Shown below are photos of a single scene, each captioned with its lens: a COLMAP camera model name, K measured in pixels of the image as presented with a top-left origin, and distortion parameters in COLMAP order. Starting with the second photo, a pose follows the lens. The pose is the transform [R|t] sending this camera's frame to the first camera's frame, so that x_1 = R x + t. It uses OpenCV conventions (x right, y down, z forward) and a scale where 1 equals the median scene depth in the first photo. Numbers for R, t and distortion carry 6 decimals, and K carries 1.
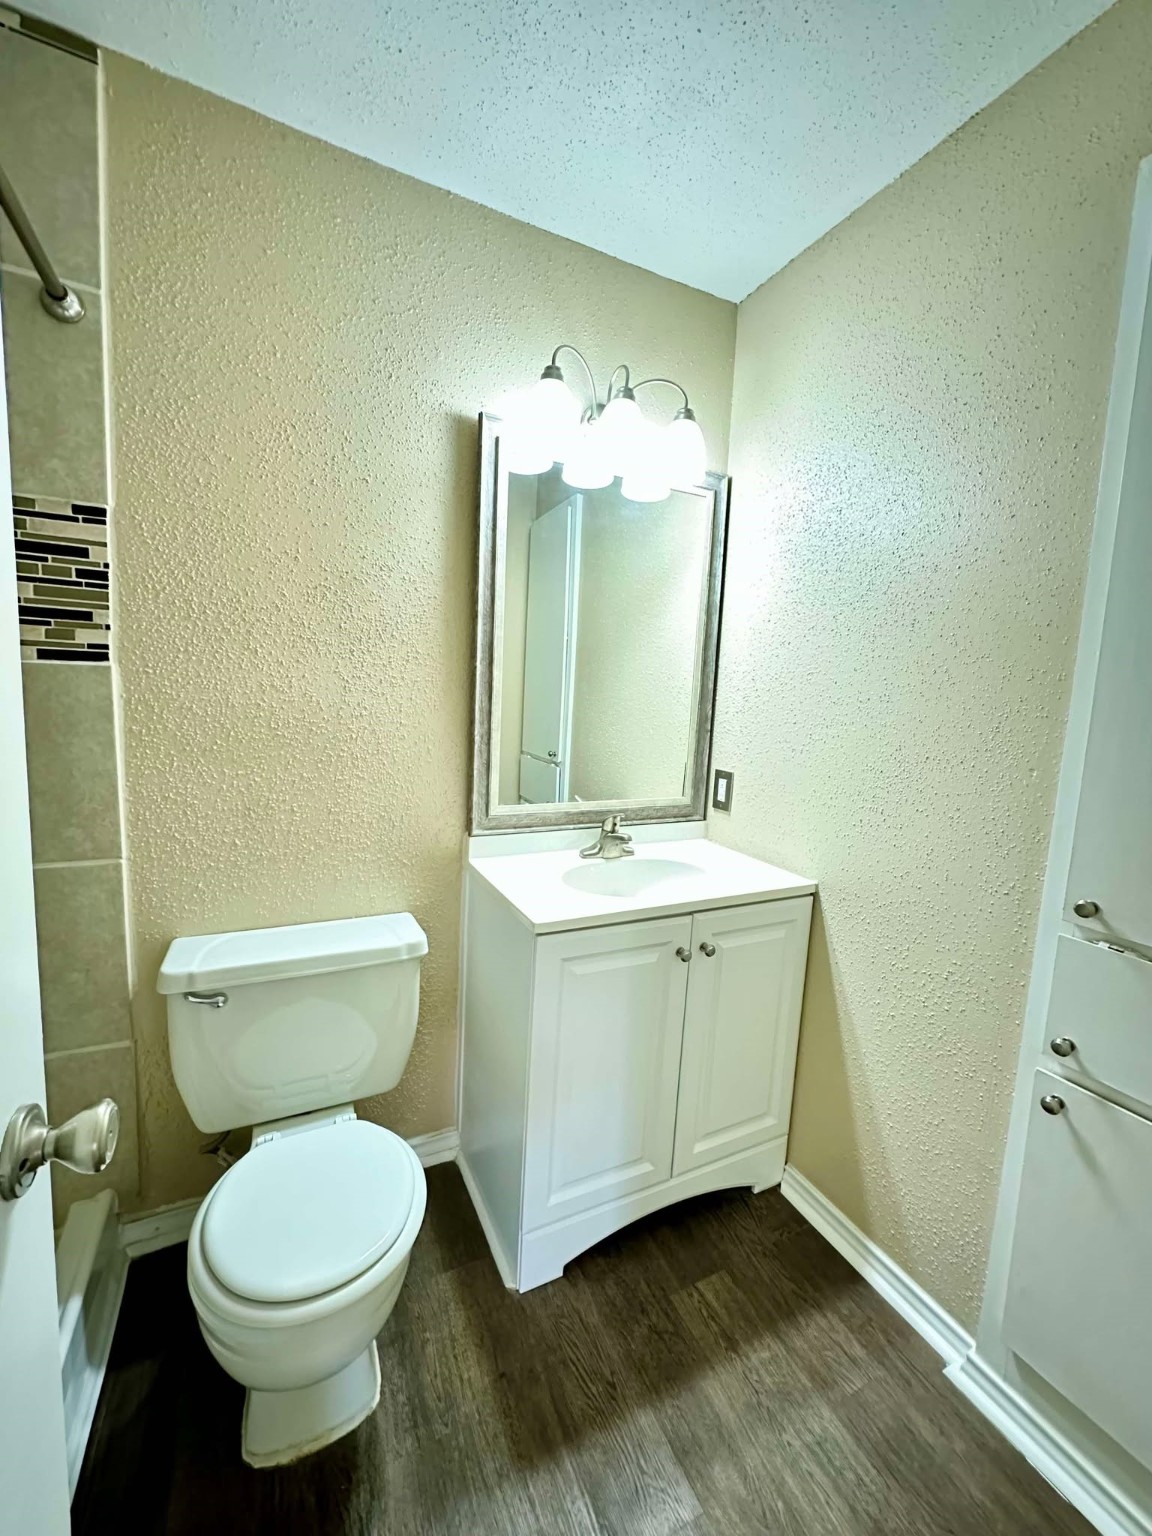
lens RADIAL K [[608.3, 0, 578.1], [0, 608.3, 767.7], [0, 0, 1]] dist [-0.000124, -0.000642]
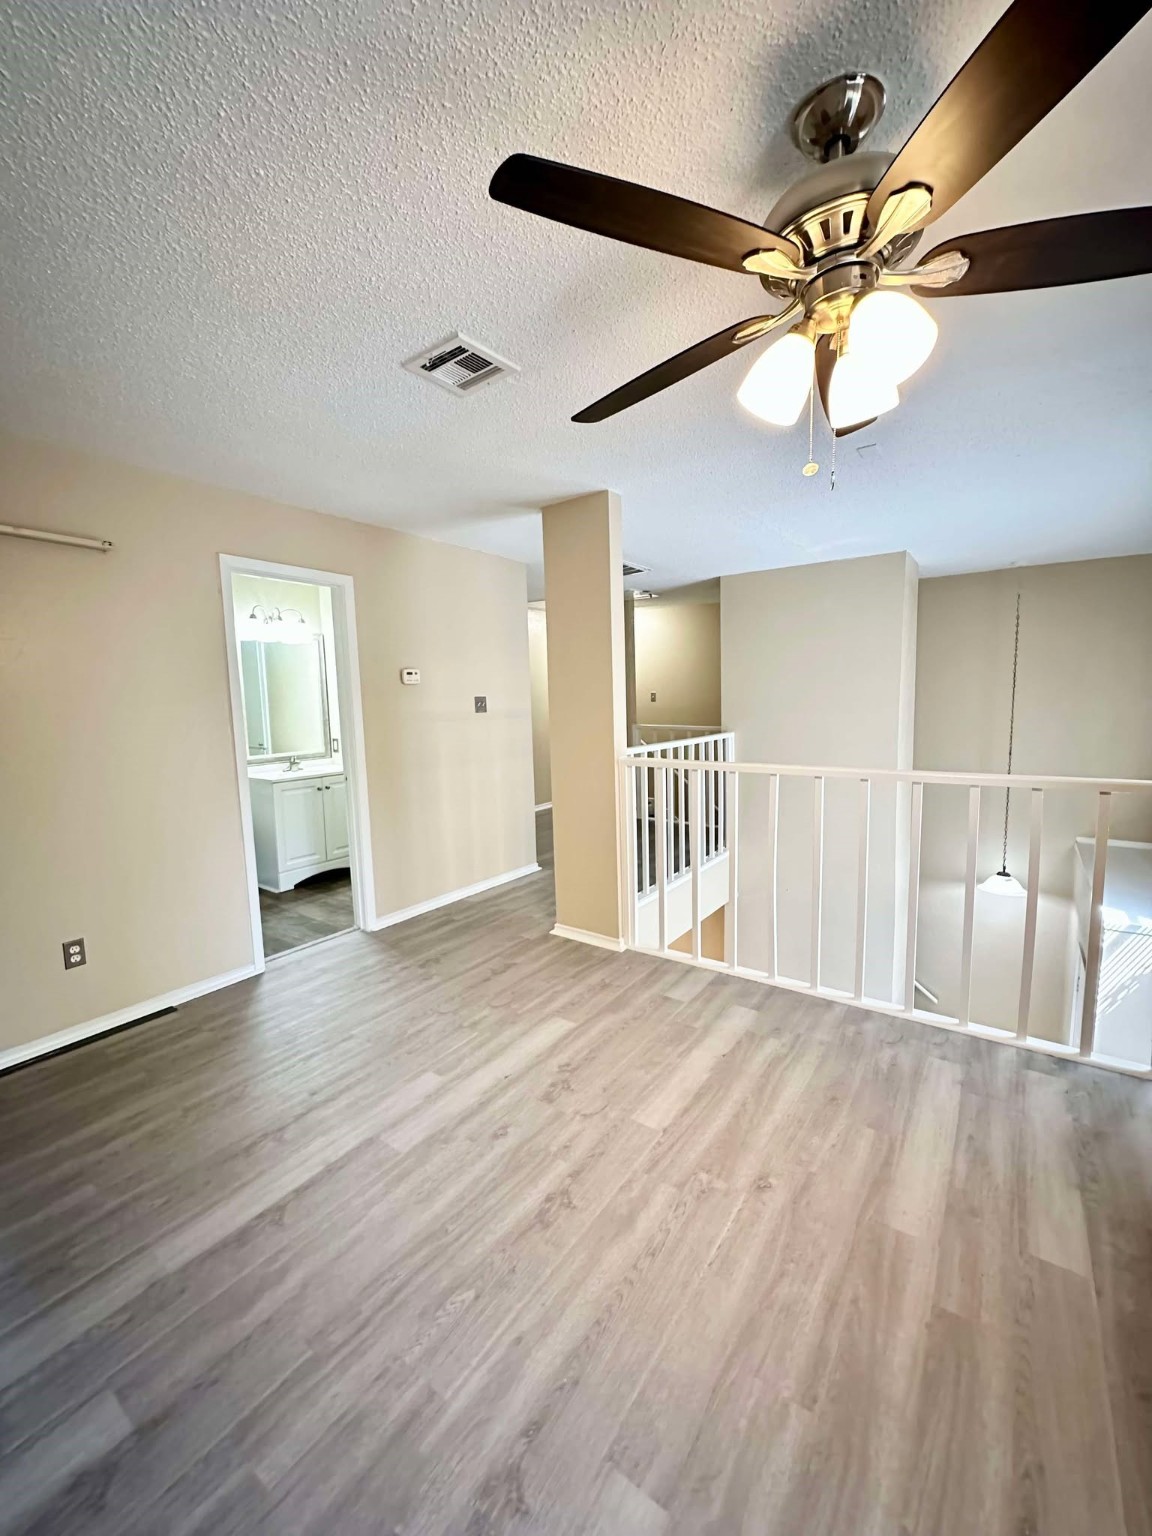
lens RADIAL K [[608.3, 0, 575.9], [0, 608.3, 769.9], [0, 0, 1]] dist [-0.000124, -0.000642]
pose [[0.881439, -0.119935, 0.456817, -0.088632], [0.117919, 0.992473, 0.033041, 0.209071], [-0.457341, 0.024744, 0.888947, -2.206809]]
